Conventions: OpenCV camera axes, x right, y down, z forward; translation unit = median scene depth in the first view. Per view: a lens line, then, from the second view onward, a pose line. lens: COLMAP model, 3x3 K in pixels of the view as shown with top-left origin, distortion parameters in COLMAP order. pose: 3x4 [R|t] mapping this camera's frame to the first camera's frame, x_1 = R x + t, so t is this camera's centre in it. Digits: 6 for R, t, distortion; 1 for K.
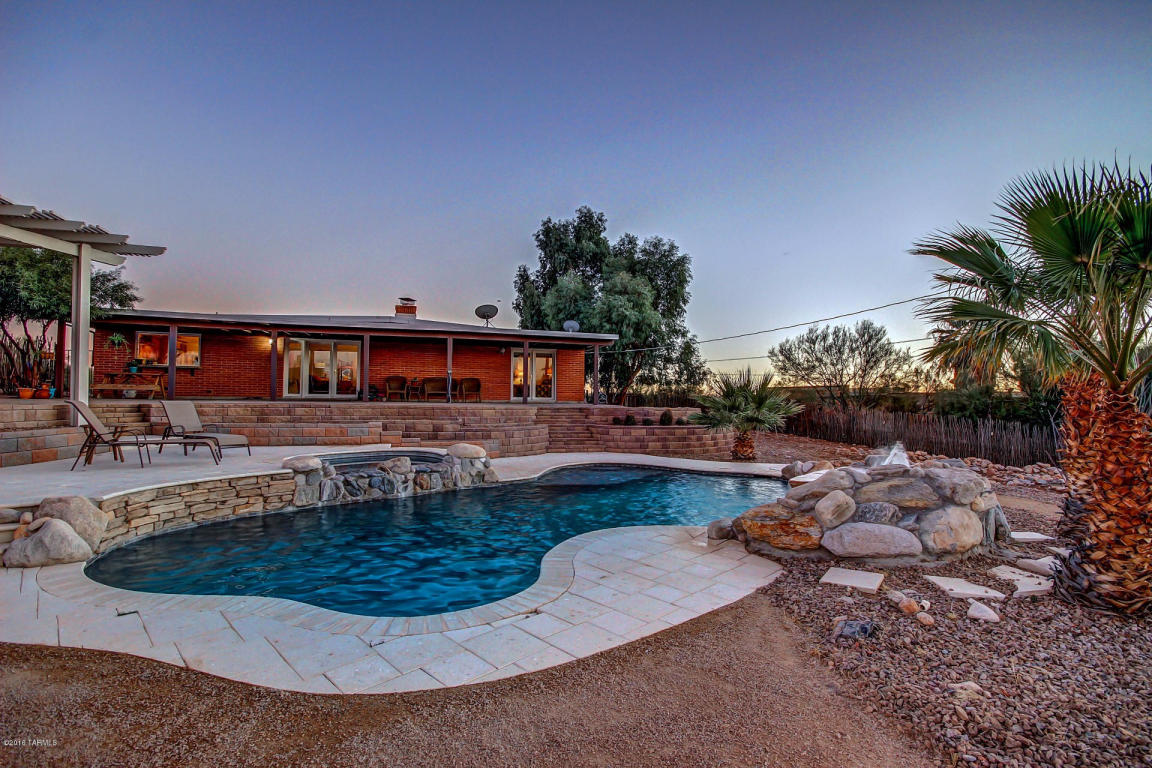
lens RADIAL K [[530.6, 0, 578.5], [0, 530.6, 389.6], [0, 0, 1]] dist [-0.003360, -0.000678]
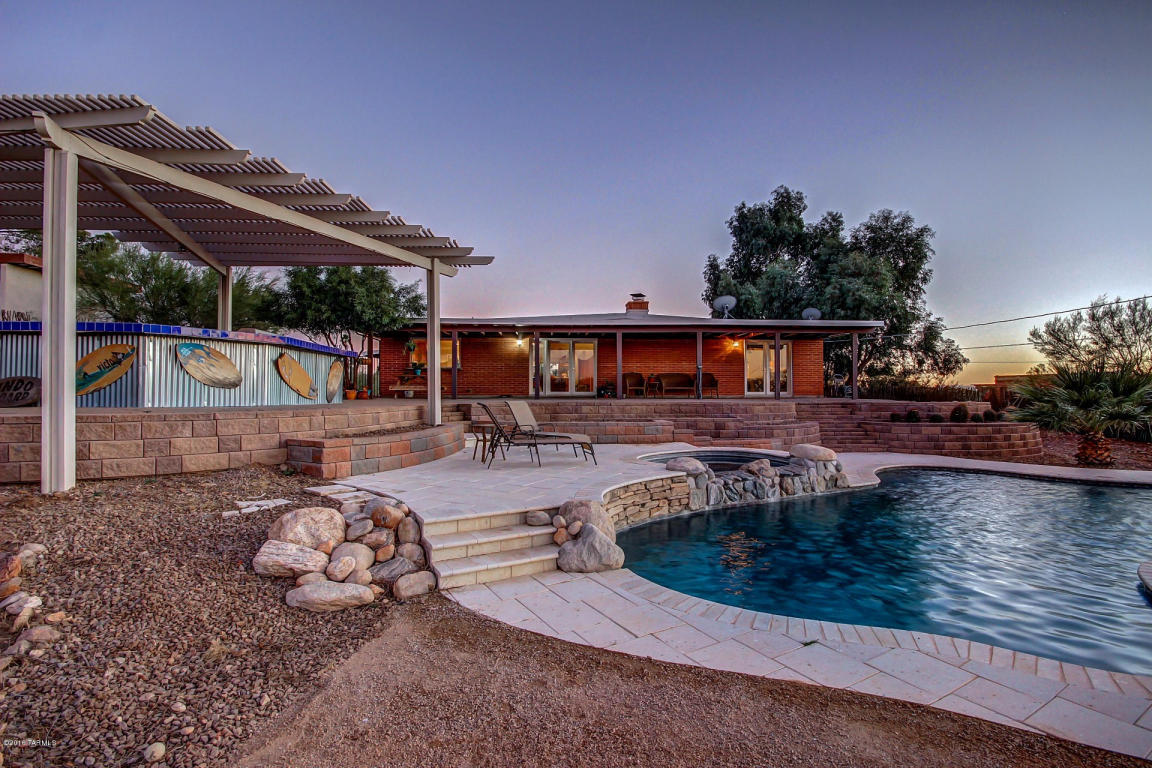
lens RADIAL K [[530.6, 0, 578.5], [0, 530.6, 389.6], [0, 0, 1]] dist [-0.003360, -0.000678]
pose [[0.966998, -0.014964, -0.254344, -0.308731], [0.017951, 0.999794, 0.009426, -0.007891], [0.254151, -0.013681, 0.967068, 0.009953]]
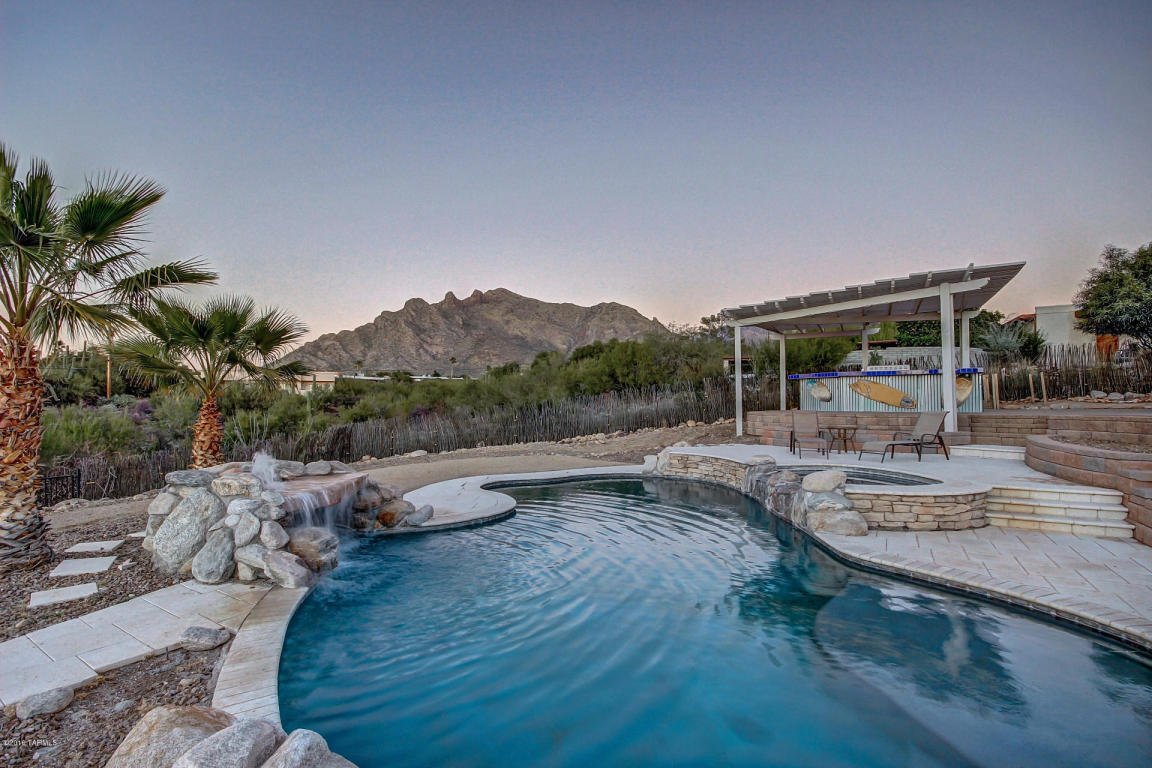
lens RADIAL K [[530.6, 0, 578.5], [0, 530.6, 389.6], [0, 0, 1]] dist [-0.003360, -0.000678]
pose [[-0.722223, -0.030971, -0.690966, 0.435069], [0.007557, 0.998584, -0.052658, 0.023876], [0.691619, -0.043252, -0.720967, 1.071849]]
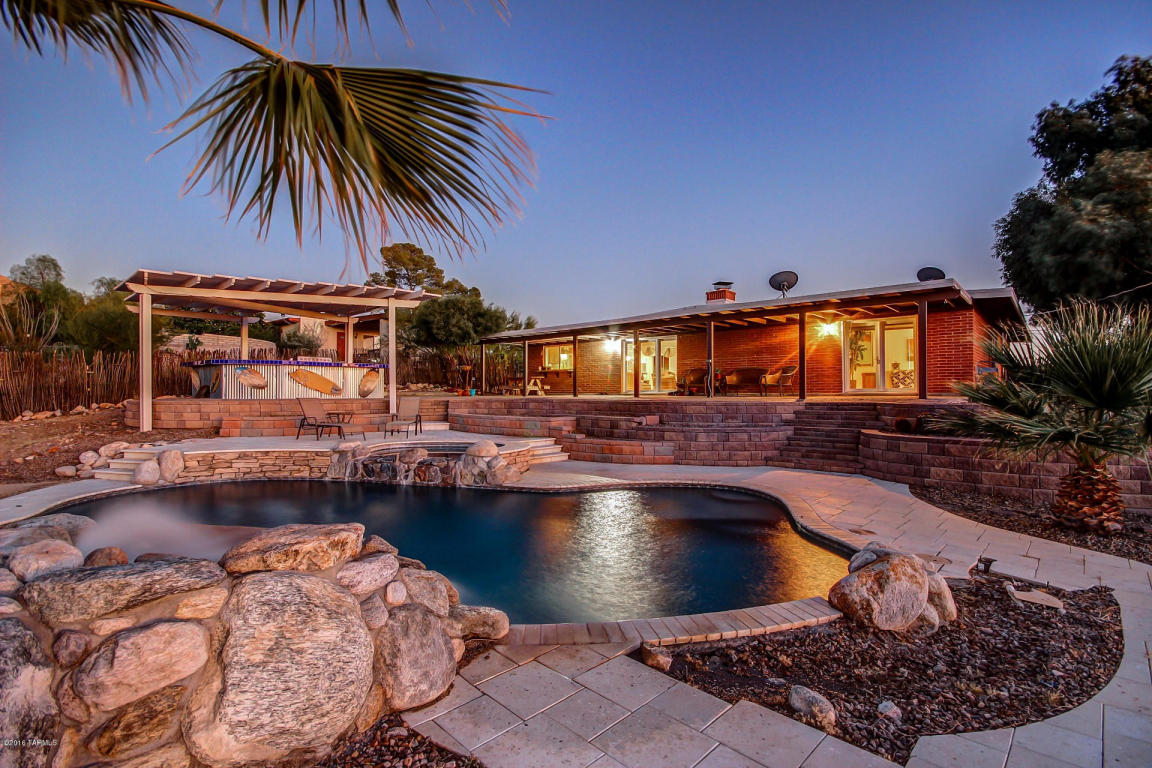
lens RADIAL K [[533.1, 0, 578.8], [0, 533.1, 390.4], [0, 0, 1]] dist [-0.001075, -0.000087]
pose [[0.498054, -0.018116, -0.866957, 0.583573], [0.027094, 0.999619, -0.005323, 0.018972], [0.866723, -0.020838, 0.498355, 0.565979]]
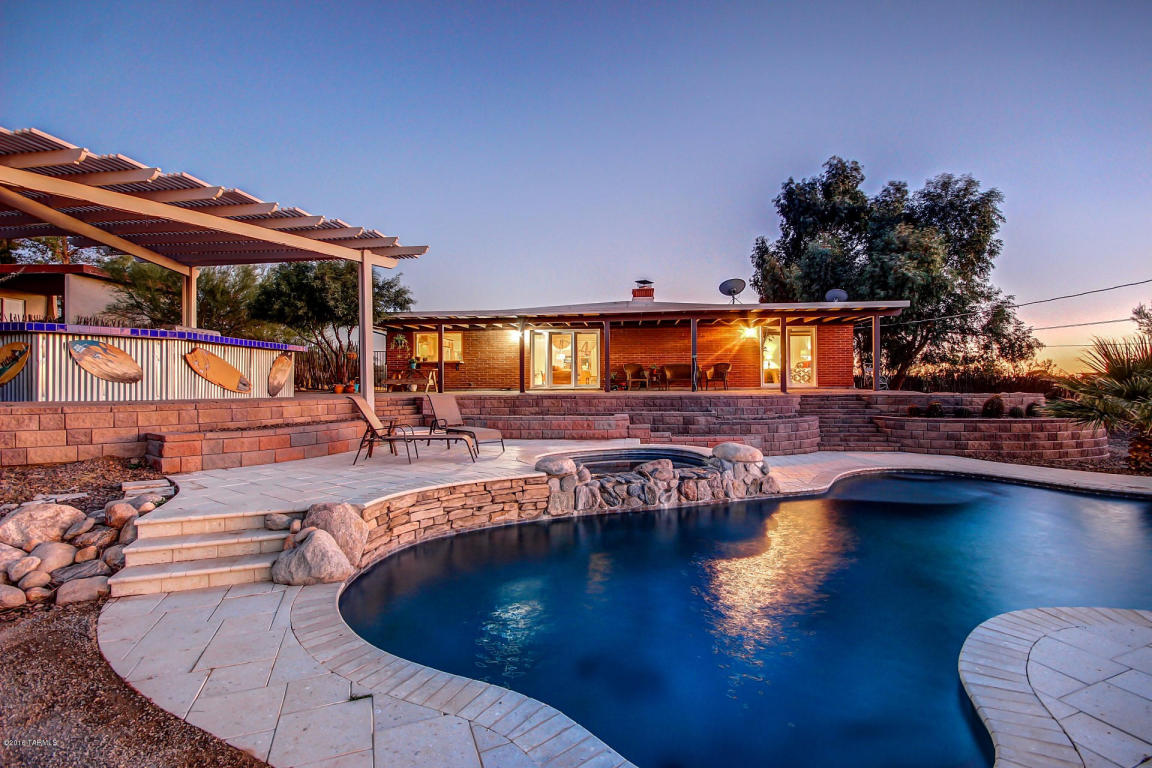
lens RADIAL K [[530.6, 0, 578.5], [0, 530.6, 389.6], [0, 0, 1]] dist [-0.003360, -0.000678]
pose [[0.914519, -0.016627, -0.404202, -0.088337], [0.026420, 0.999477, 0.018662, -0.000044], [0.403680, -0.027746, 0.914479, 0.147320]]
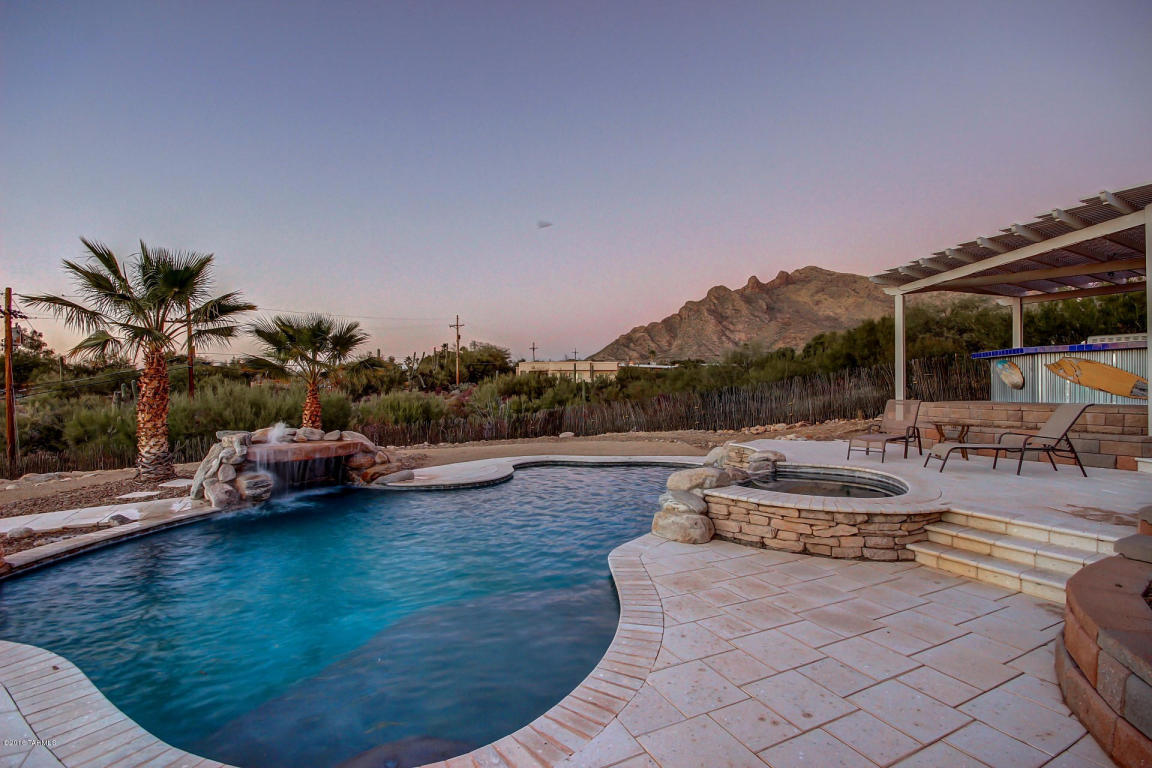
lens RADIAL K [[530.6, 0, 578.5], [0, 530.6, 389.6], [0, 0, 1]] dist [-0.003360, -0.000678]
pose [[-0.977121, -0.017007, -0.212002, 0.045940], [-0.011506, 0.999565, -0.027152, 0.025062], [0.212371, -0.024091, -0.976892, 1.313369]]
